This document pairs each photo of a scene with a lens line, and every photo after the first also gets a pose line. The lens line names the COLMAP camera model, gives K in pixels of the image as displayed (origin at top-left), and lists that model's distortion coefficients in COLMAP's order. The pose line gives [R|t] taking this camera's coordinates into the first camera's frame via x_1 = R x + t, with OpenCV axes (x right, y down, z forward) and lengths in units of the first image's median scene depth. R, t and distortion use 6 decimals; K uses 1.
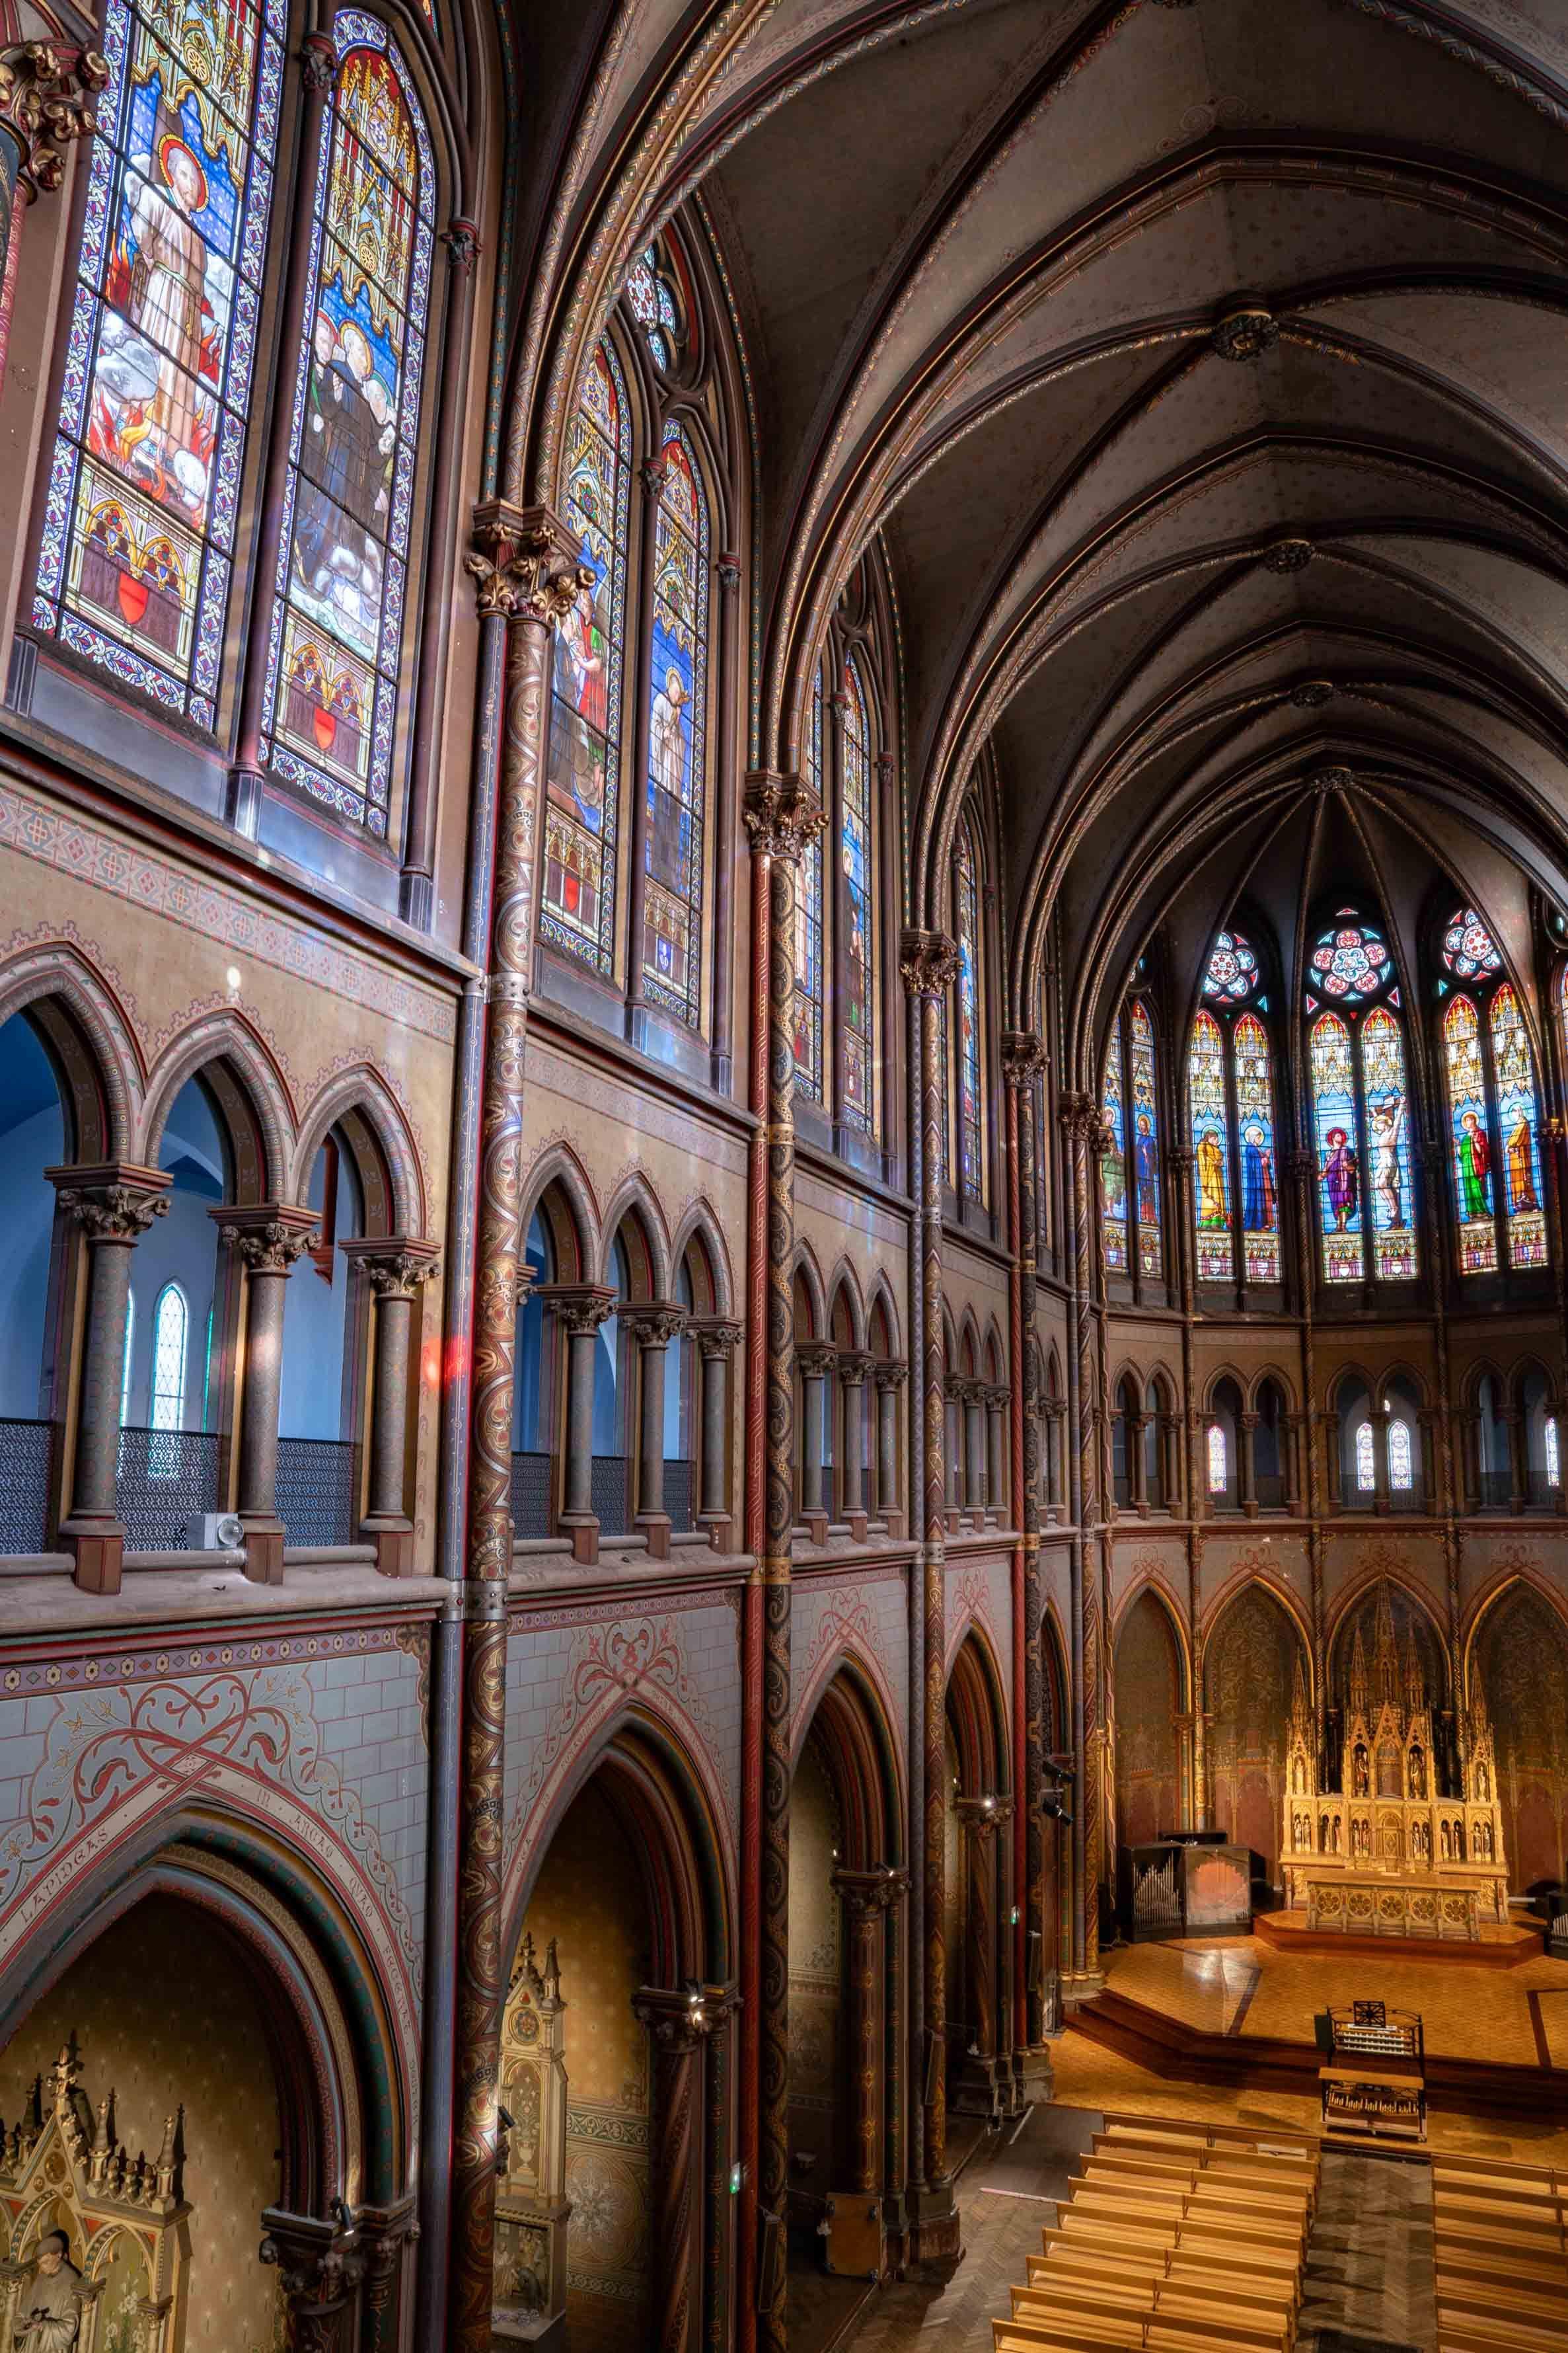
lens RADIAL K [[1646.8, 0, 784.0], [0, 1646.8, 1176.5], [0, 0, 1]] dist [-0.180984, 0.129866]
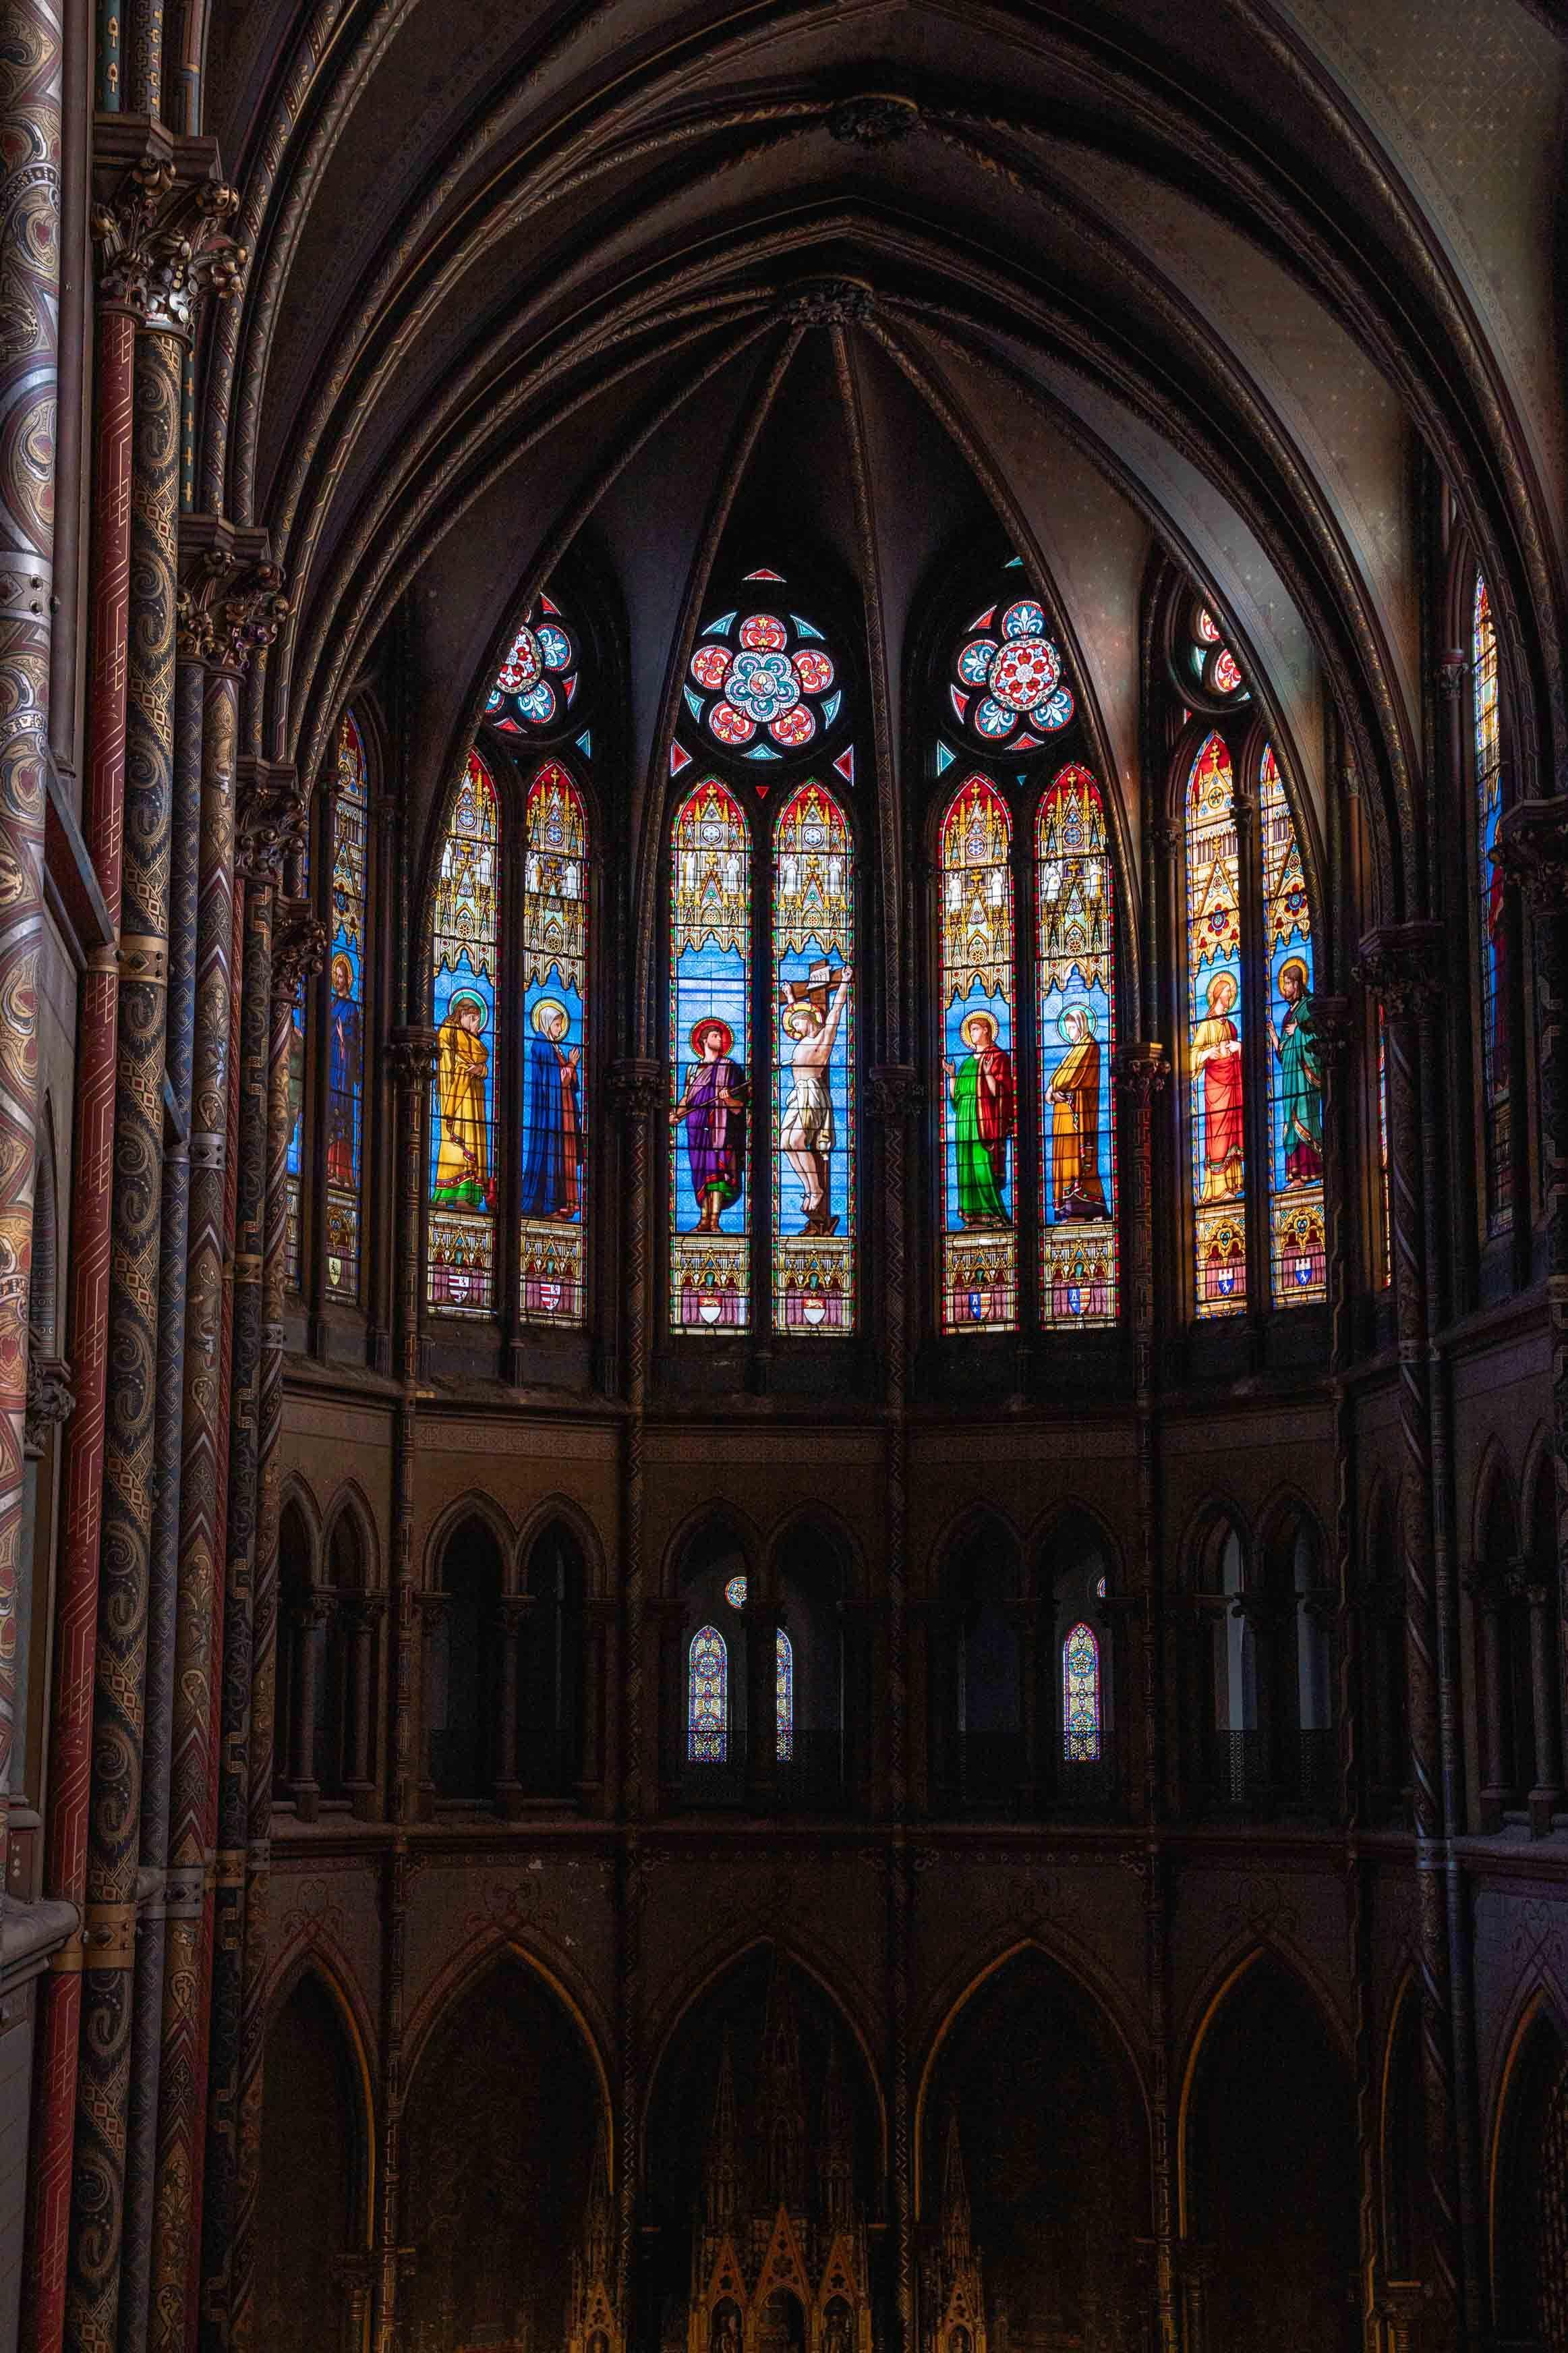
lens RADIAL K [[3613.8, 0, 784.0], [0, 3613.8, 1176.5], [0, 0, 1]] dist [0.089923, 0.362763]
pose [[0.885496, 0.070379, 0.459286, -0.145690], [-0.084852, 0.996334, 0.010920, 0.003830], [-0.456834, -0.048641, 0.888221, 0.018159]]
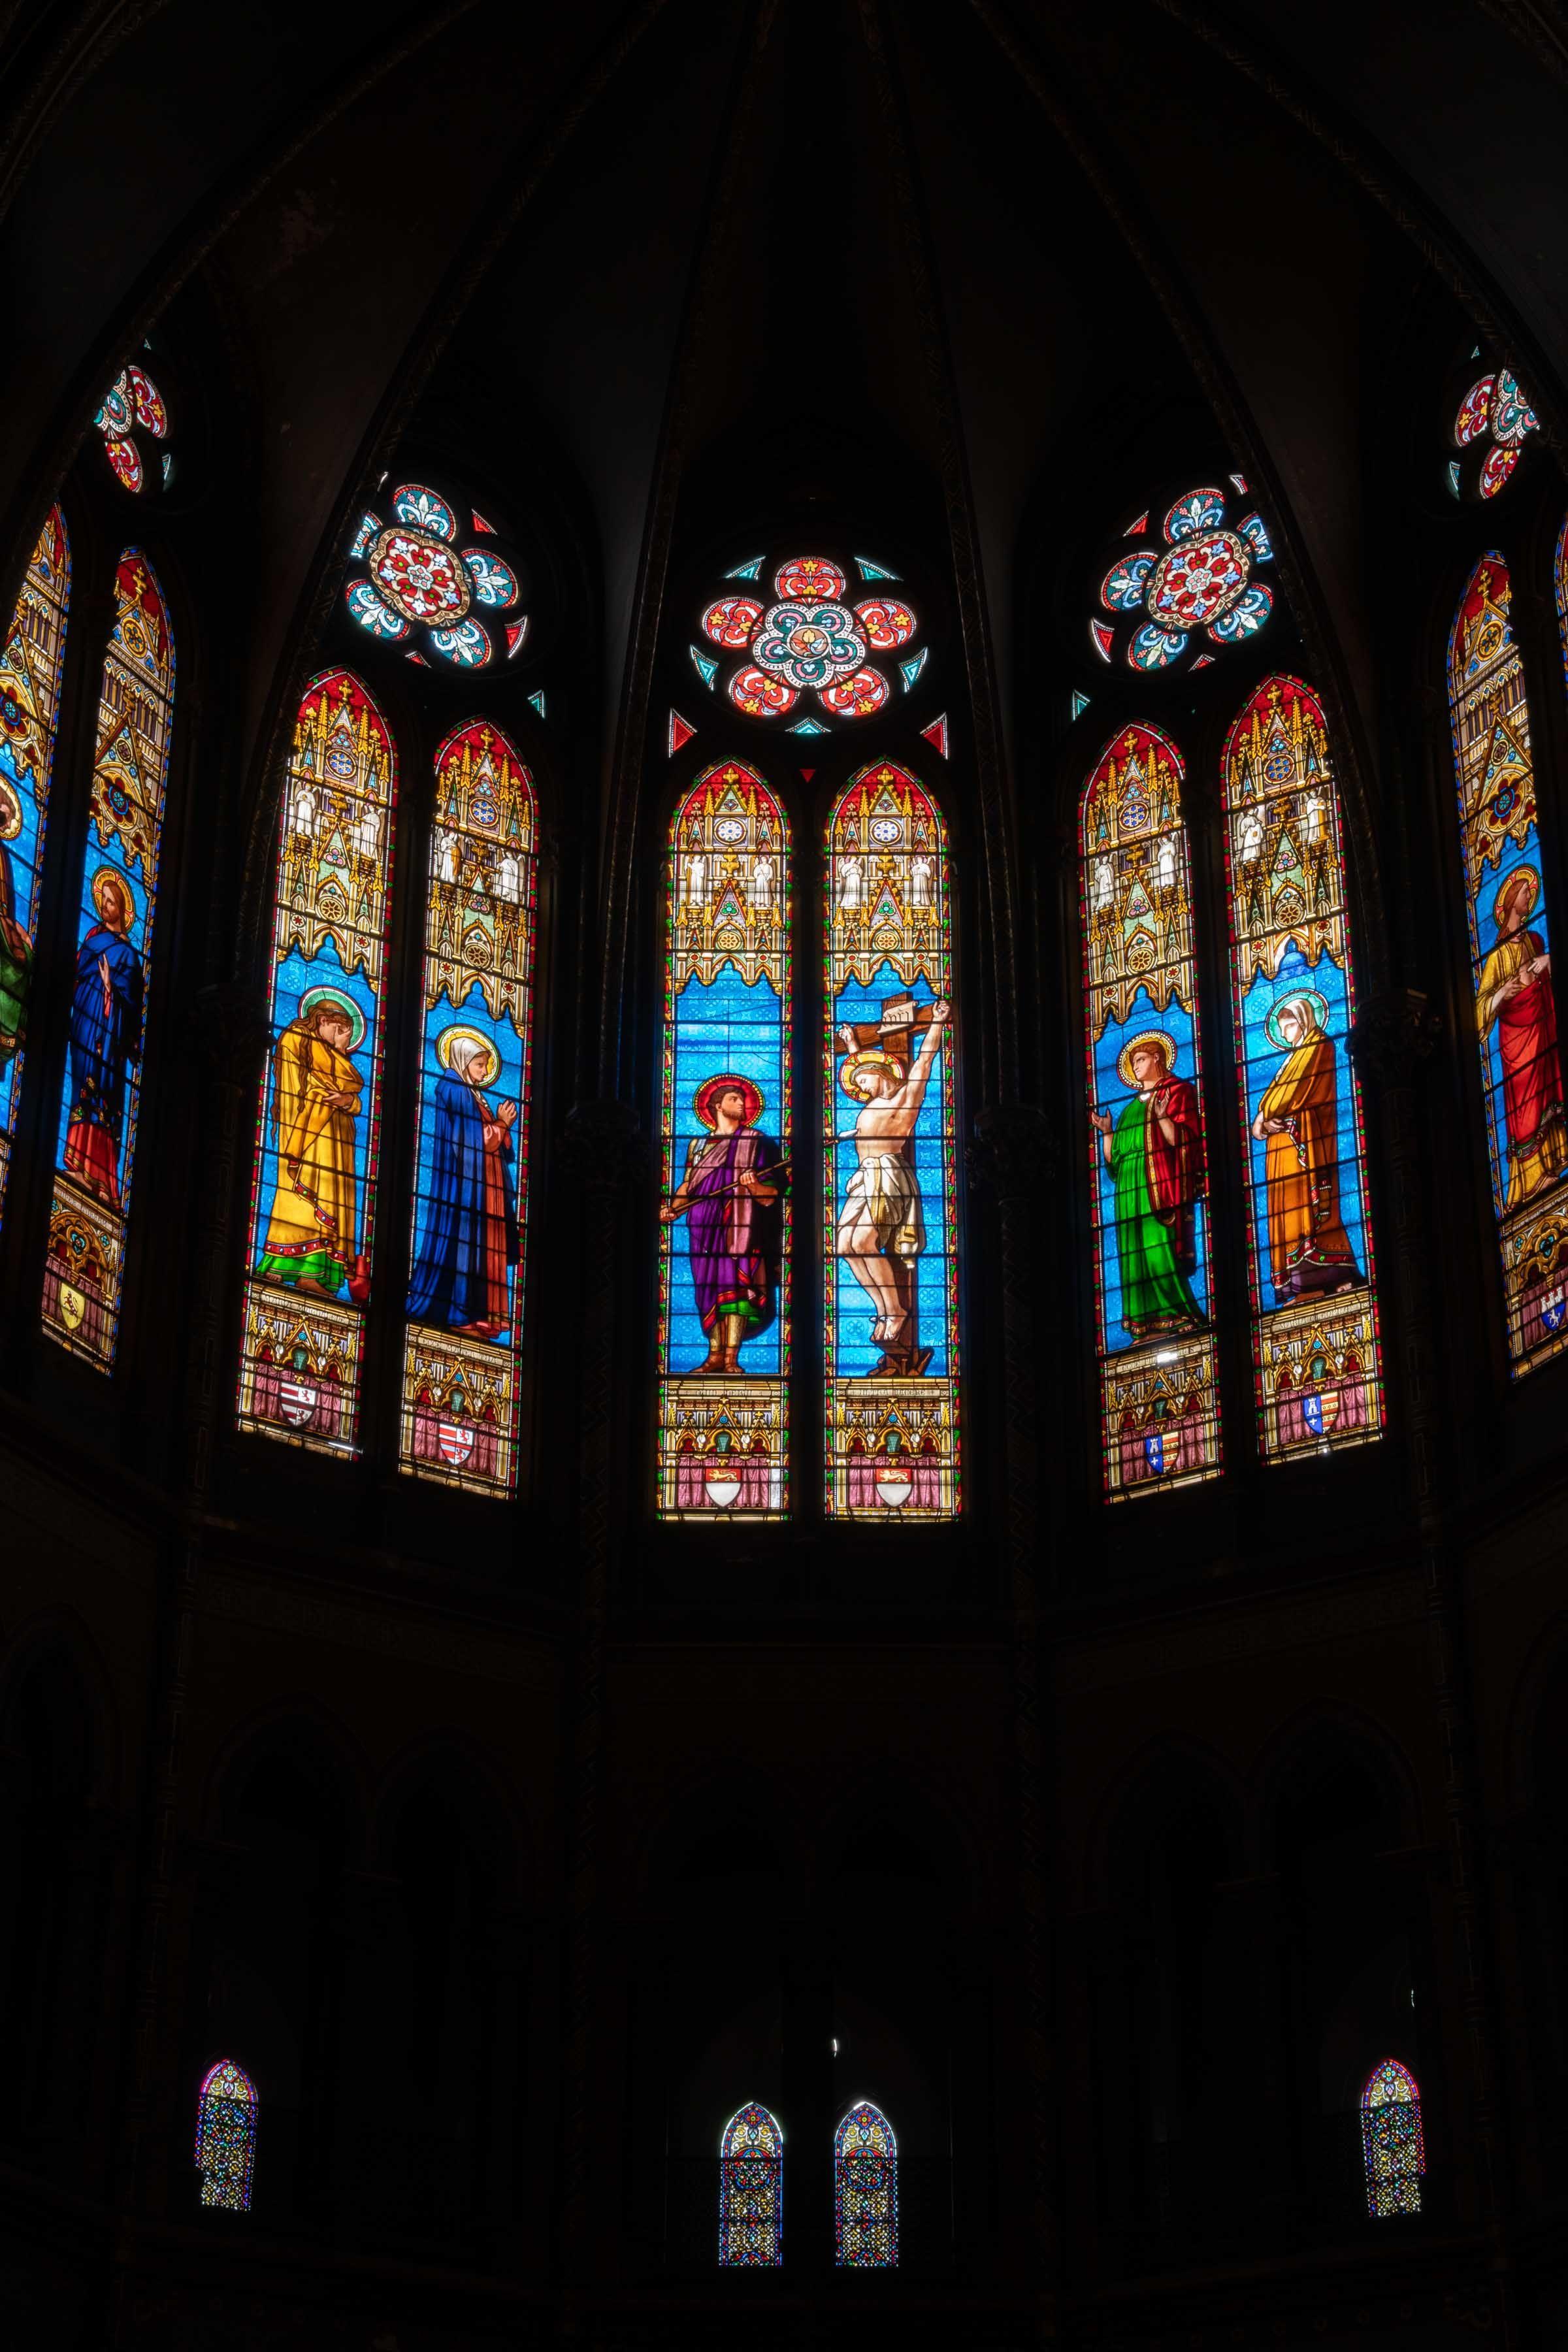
lens RADIAL K [[4448.4, 0, 784.0], [0, 4448.4, 1176.0], [0, 0, 1]] dist [0.254874, 0.536805]
pose [[0.930067, 0.186133, 0.316749, 0.087936], [-0.069501, 0.935732, -0.345796, 0.302806], [-0.360756, 0.299599, 0.883230, 0.256390]]
